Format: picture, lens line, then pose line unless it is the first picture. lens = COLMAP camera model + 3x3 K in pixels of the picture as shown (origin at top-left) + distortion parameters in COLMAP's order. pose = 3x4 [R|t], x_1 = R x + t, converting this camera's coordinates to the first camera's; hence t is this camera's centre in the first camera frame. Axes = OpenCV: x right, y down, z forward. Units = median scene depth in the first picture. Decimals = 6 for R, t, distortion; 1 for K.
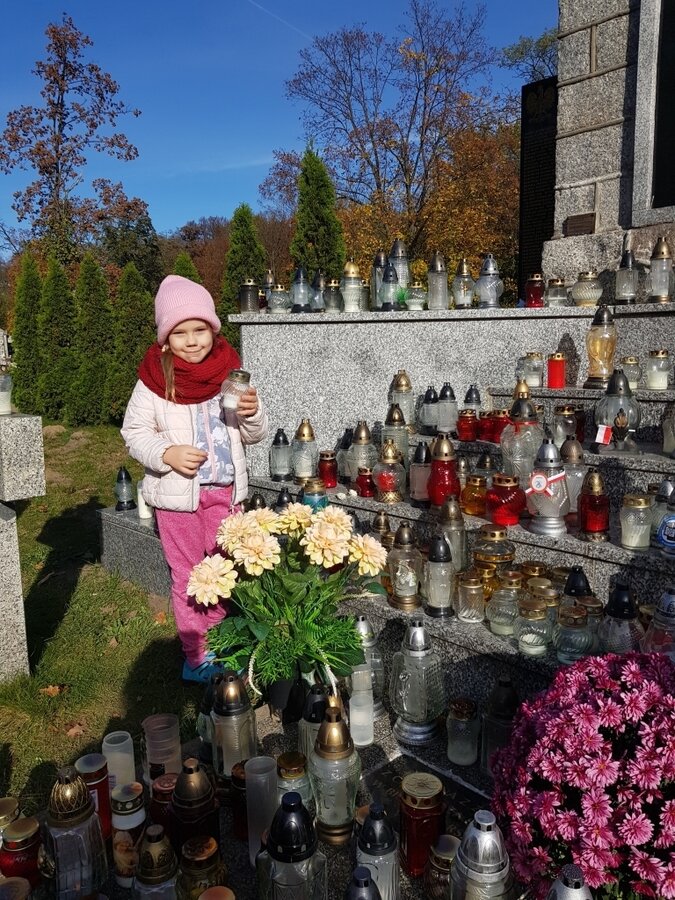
lens RADIAL K [[710.8, 0, 337.5], [0, 710.8, 450.0], [0, 0, 1]] dist [0.053295, -0.076351]
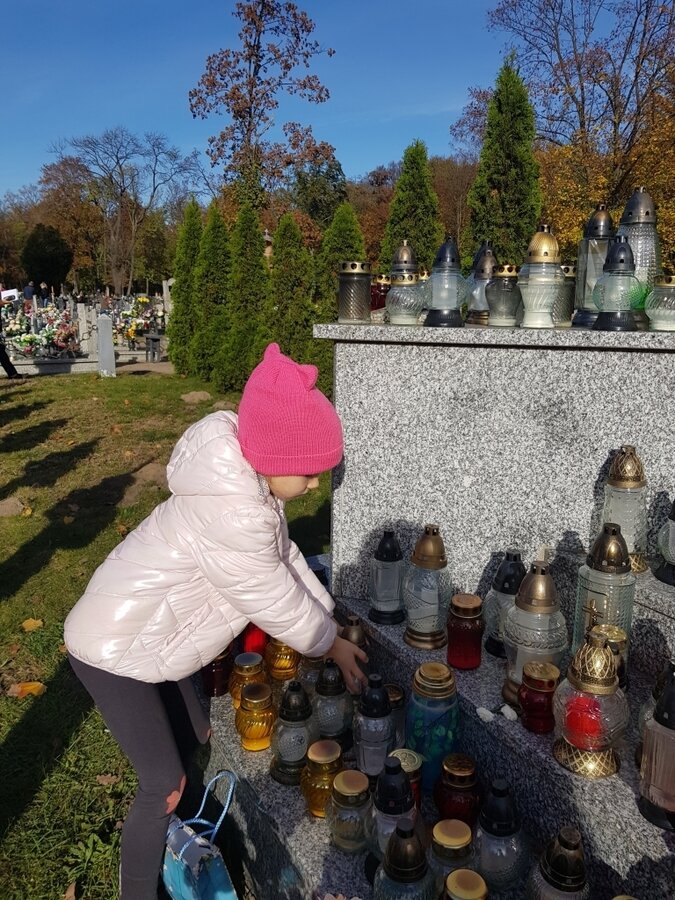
lens RADIAL K [[707.7, 0, 357.4], [0, 707.7, 447.1], [0, 0, 1]] dist [0.072710, -0.131445]
pose [[0.974743, 0.077697, -0.209380, 0.002344], [-0.063689, 0.995308, 0.072844, -0.042704], [0.214058, -0.057669, 0.975117, 0.141293]]
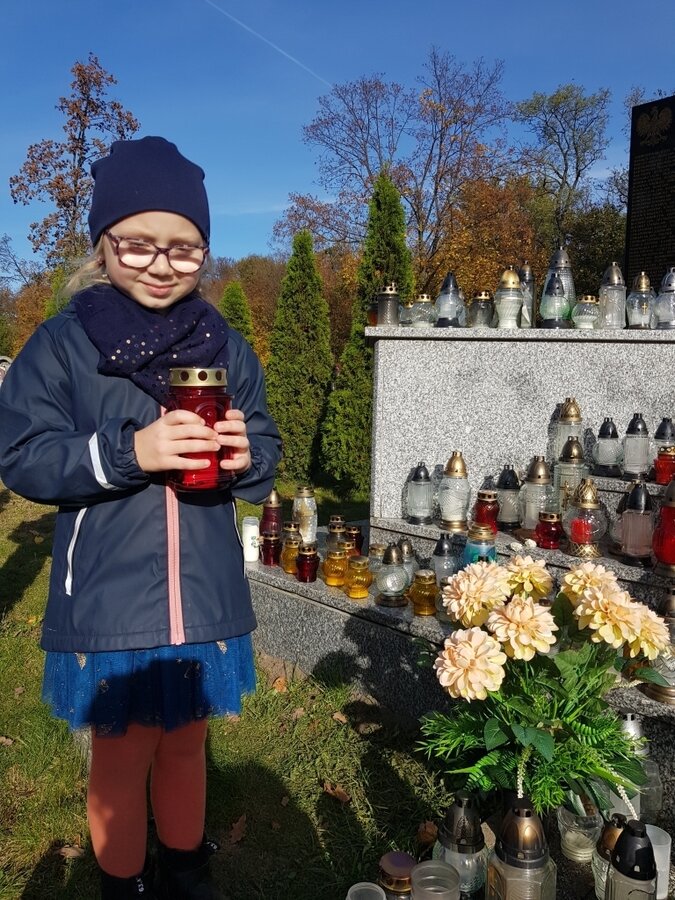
lens RADIAL K [[702.5, 0, 339.5], [0, 702.5, 462.7], [0, 0, 1]] dist [0.081857, -0.137335]
pose [[0.999332, 0.035777, 0.007455, -0.058139], [-0.035456, 0.998588, -0.039550, 0.002301], [-0.008860, 0.039259, 0.999190, 0.051567]]
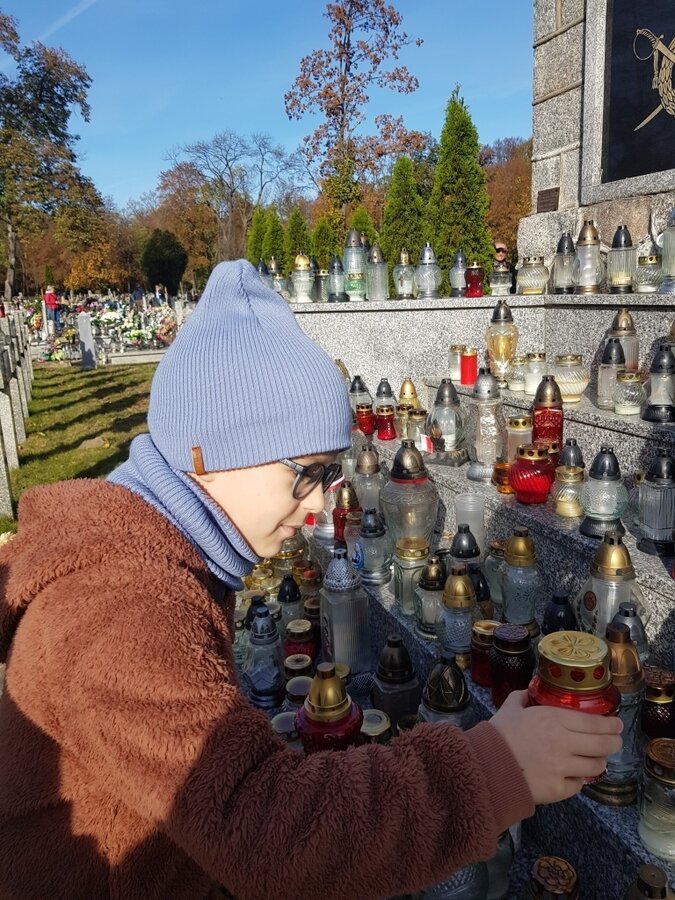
lens RADIAL K [[707.7, 0, 357.4], [0, 707.7, 447.1], [0, 0, 1]] dist [0.072710, -0.131445]
pose [[0.931221, 0.064279, -0.358741, 0.155186], [-0.030689, 0.994658, 0.098560, -0.027352], [0.363160, -0.080772, 0.928219, 0.010175]]
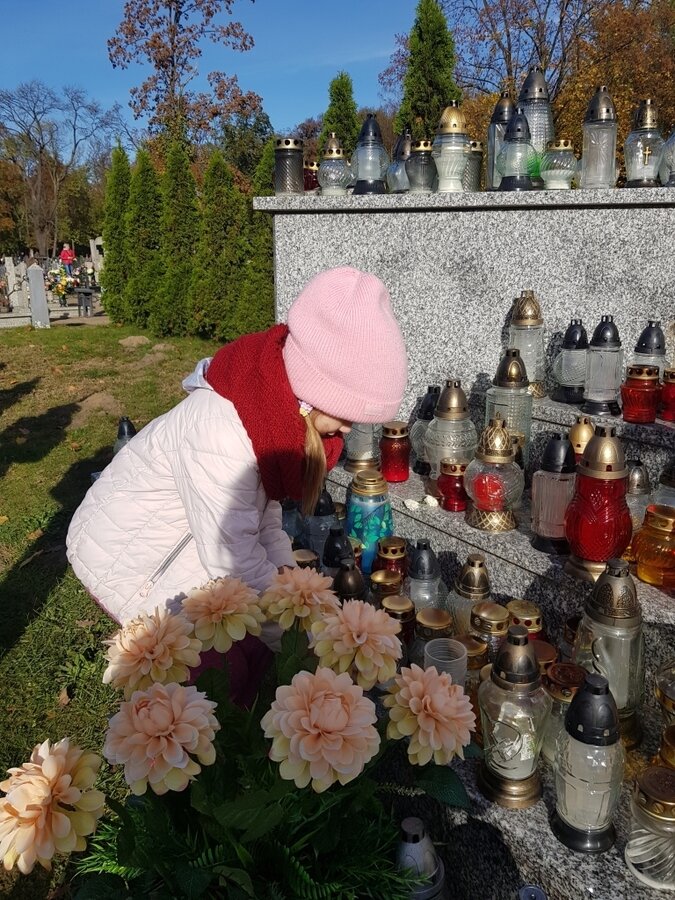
lens RADIAL K [[707.3, 0, 343.8], [0, 707.3, 443.7], [0, 0, 1]] dist [0.054062, -0.092414]
pose [[0.988533, 0.049292, -0.142730, 0.008847], [-0.031929, 0.992080, 0.121480, -0.016187], [0.147587, -0.115529, 0.982278, 0.114211]]
